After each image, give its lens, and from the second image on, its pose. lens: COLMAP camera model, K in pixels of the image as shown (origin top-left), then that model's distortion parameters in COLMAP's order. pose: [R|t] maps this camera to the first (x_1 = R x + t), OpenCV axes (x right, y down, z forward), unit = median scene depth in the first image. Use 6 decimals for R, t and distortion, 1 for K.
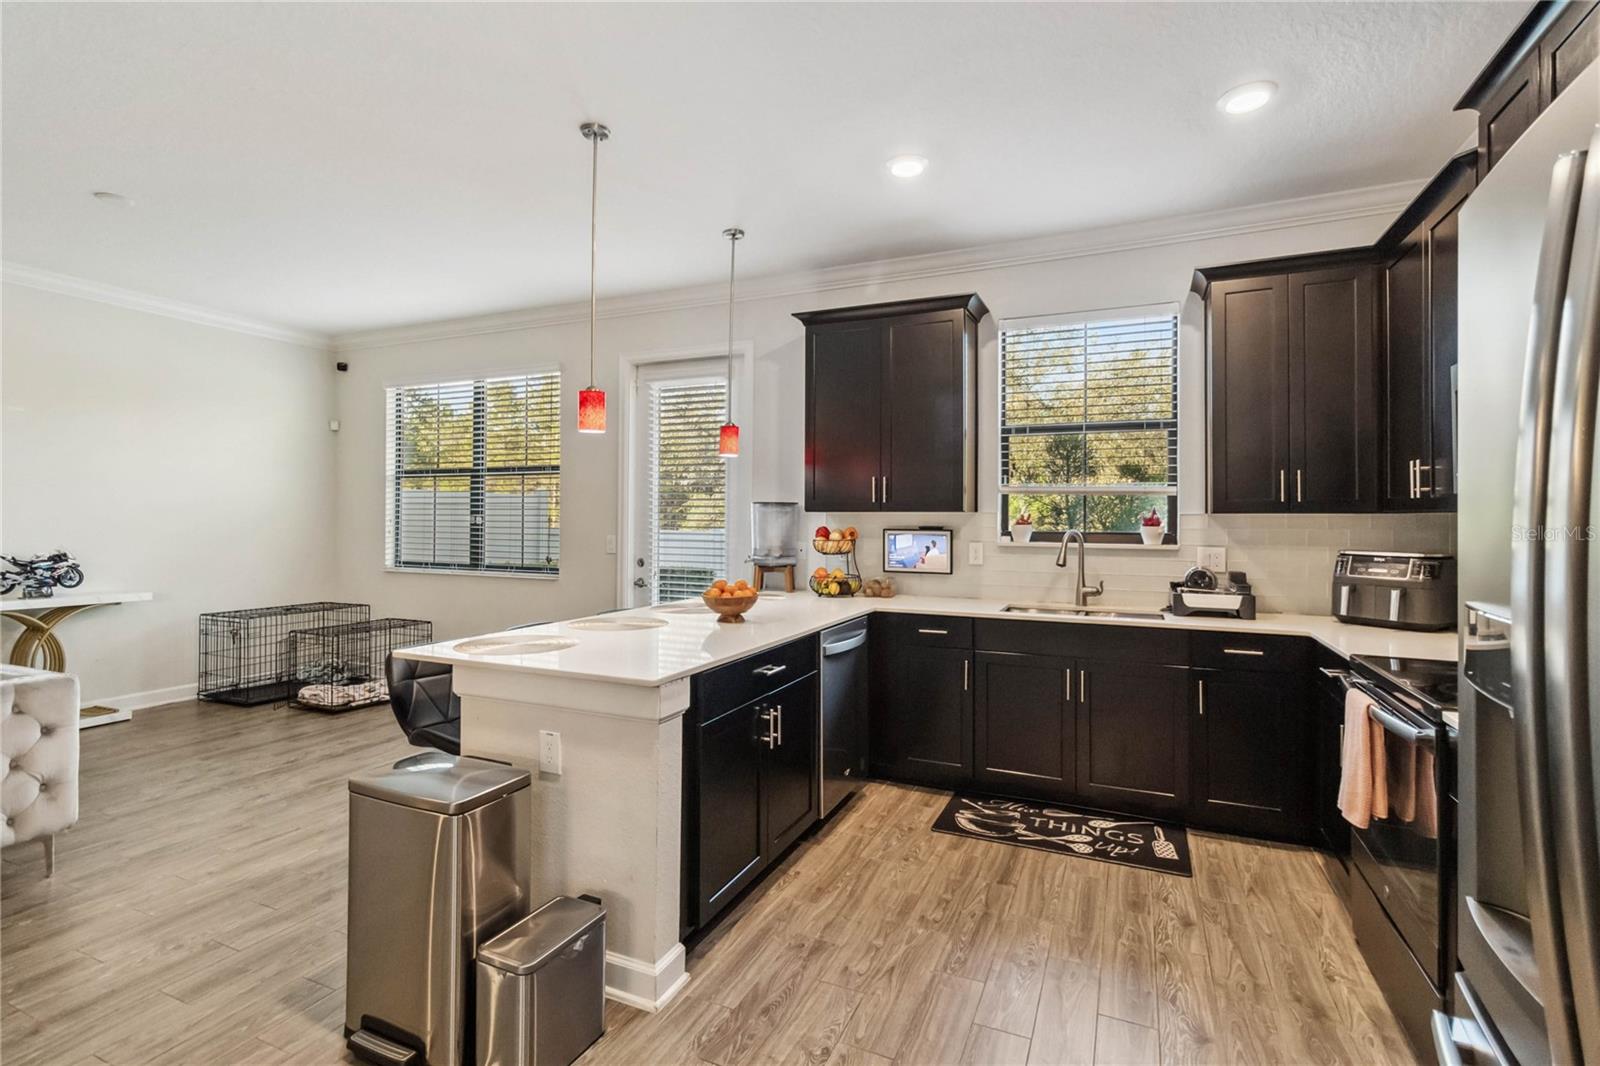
lens RADIAL K [[740.1, 0, 793.5], [0, 740.1, 517.9], [0, 0, 1]] dist [0.003500, -0.000538]
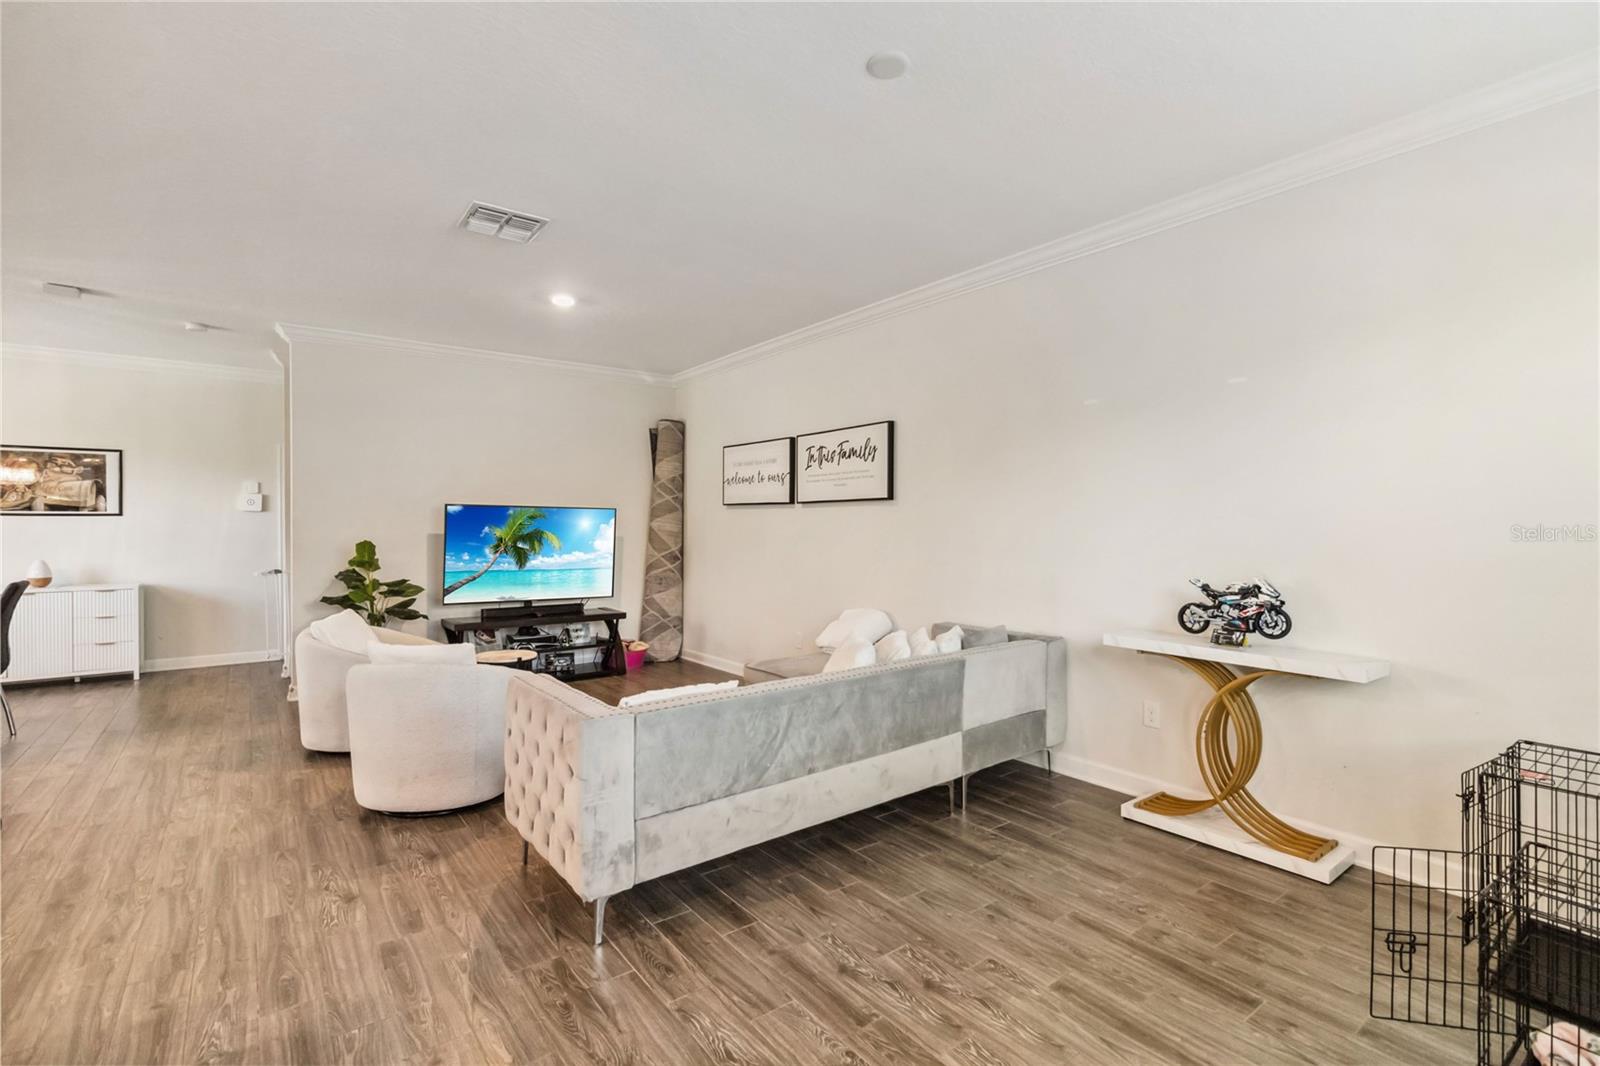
lens RADIAL K [[740.1, 0, 802.2], [0, 740.1, 529.9], [0, 0, 1]] dist [0.003500, -0.000538]
pose [[-0.490464, 0.000658, -0.871461, -0.233806], [-0.004197, 0.999986, 0.003117, -0.001005], [0.871451, 0.005186, -0.490455, 1.051316]]
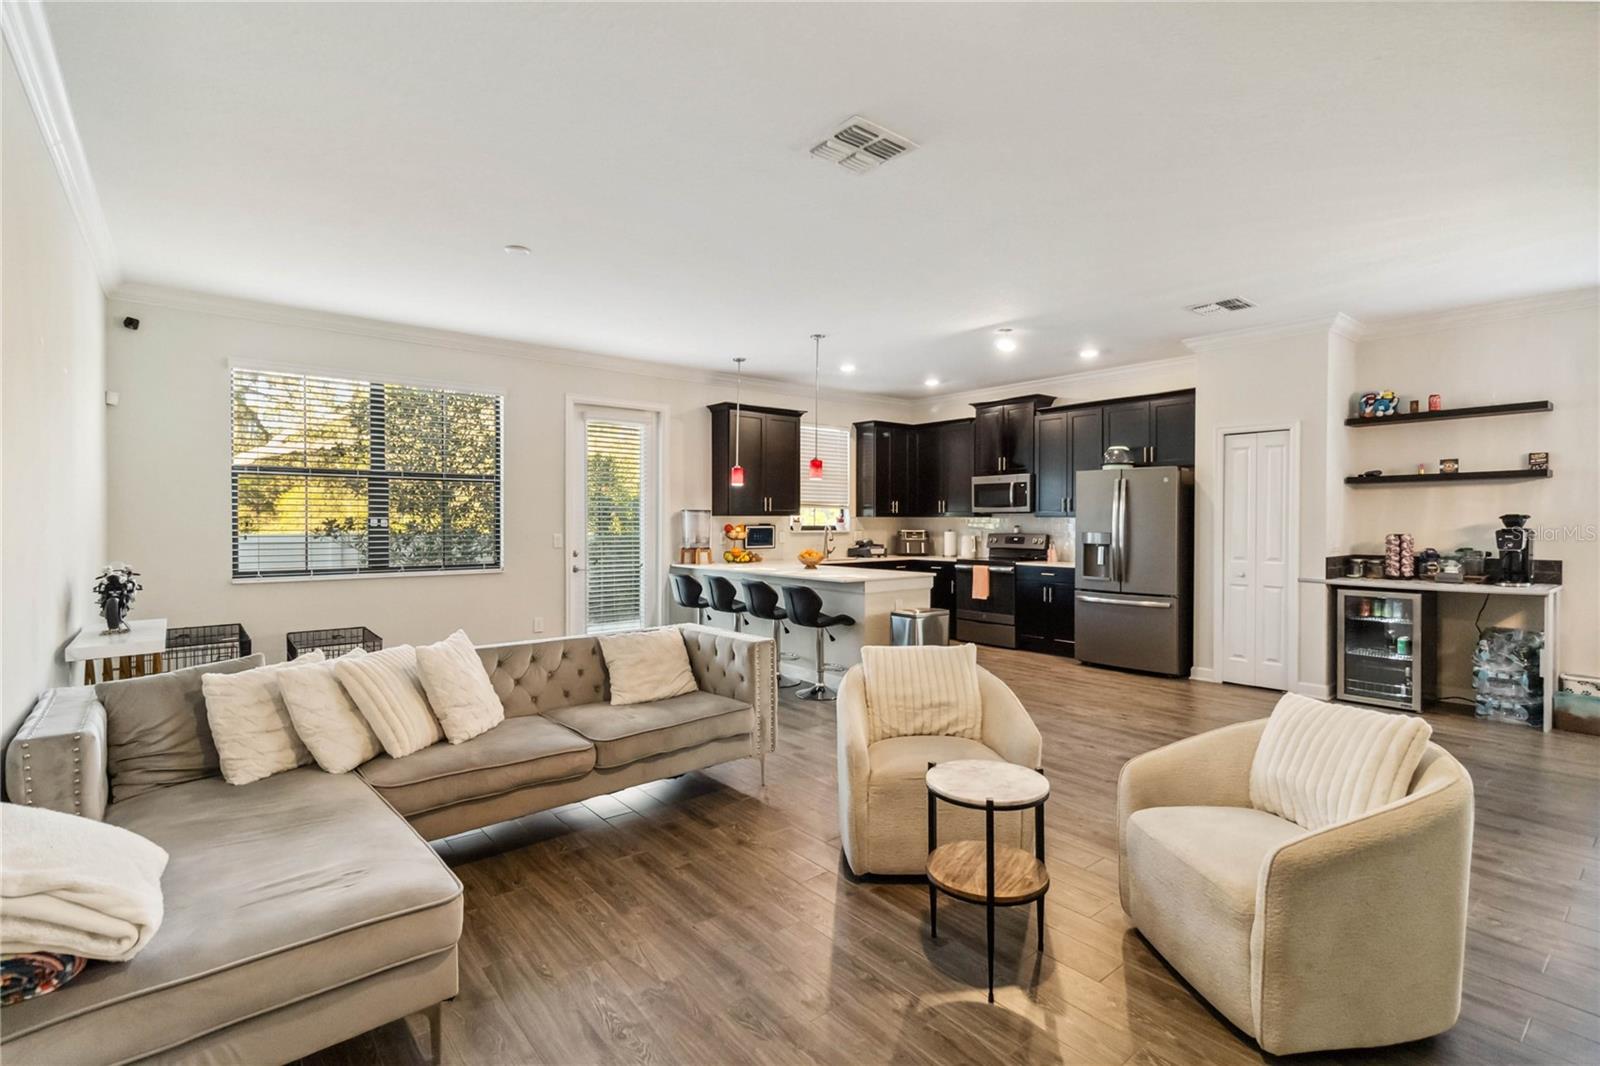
lens RADIAL K [[740.1, 0, 810.1], [0, 740.1, 532.3], [0, 0, 1]] dist [0.003500, -0.000538]
pose [[0.439011, -0.017894, 0.898303, -1.460143], [0.003251, 0.999827, 0.018327, -0.001152], [-0.898476, -0.005125, 0.438993, 0.059906]]
